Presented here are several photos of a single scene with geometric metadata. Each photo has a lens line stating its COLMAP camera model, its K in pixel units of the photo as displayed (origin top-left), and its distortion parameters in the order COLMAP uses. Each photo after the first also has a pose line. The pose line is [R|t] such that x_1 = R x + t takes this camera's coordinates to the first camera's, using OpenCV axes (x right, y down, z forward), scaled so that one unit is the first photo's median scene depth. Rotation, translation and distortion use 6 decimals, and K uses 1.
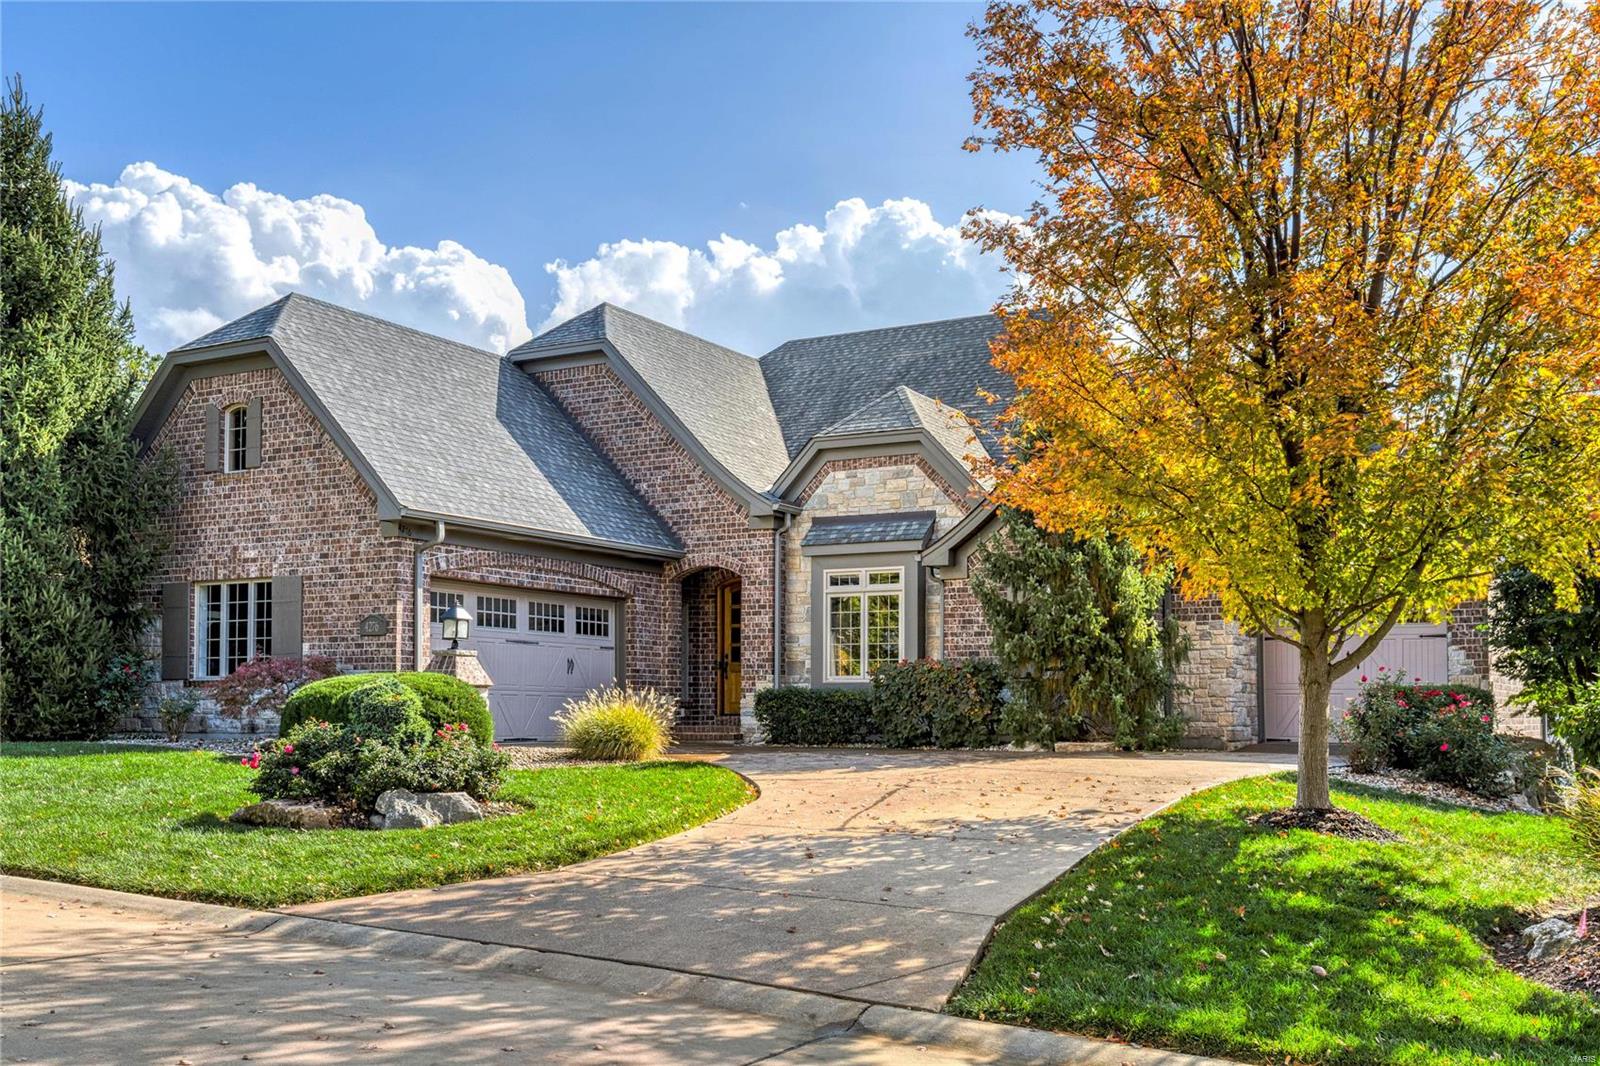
lens RADIAL K [[1413.1, 0, 800.3], [0, 1413.1, 527.6], [0, 0, 1]] dist [-0.003865, 0.000815]
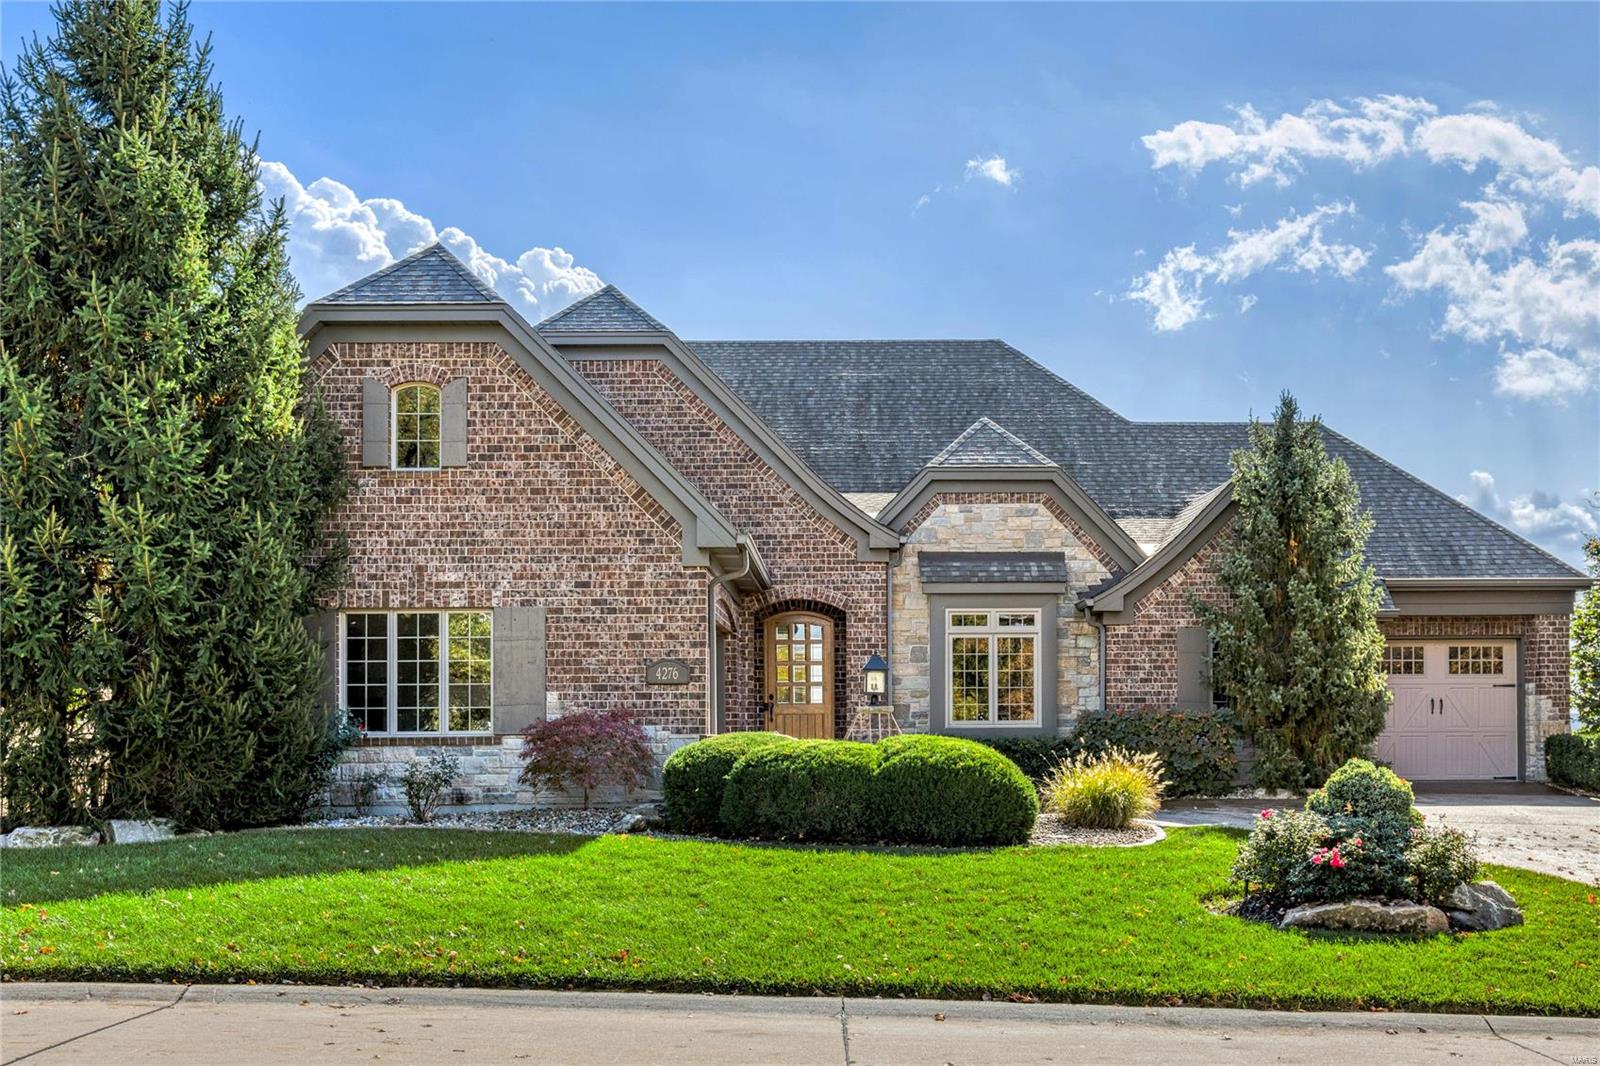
lens RADIAL K [[1514.8, 0, 799.9], [0, 1514.8, 538.6], [0, 0, 1]] dist [0.014595, 0.000000]
pose [[0.884909, 0.045916, 0.463495, -0.563901], [-0.049194, 0.998777, -0.005021, -0.007273], [-0.463158, -0.018359, 0.886085, 0.152519]]
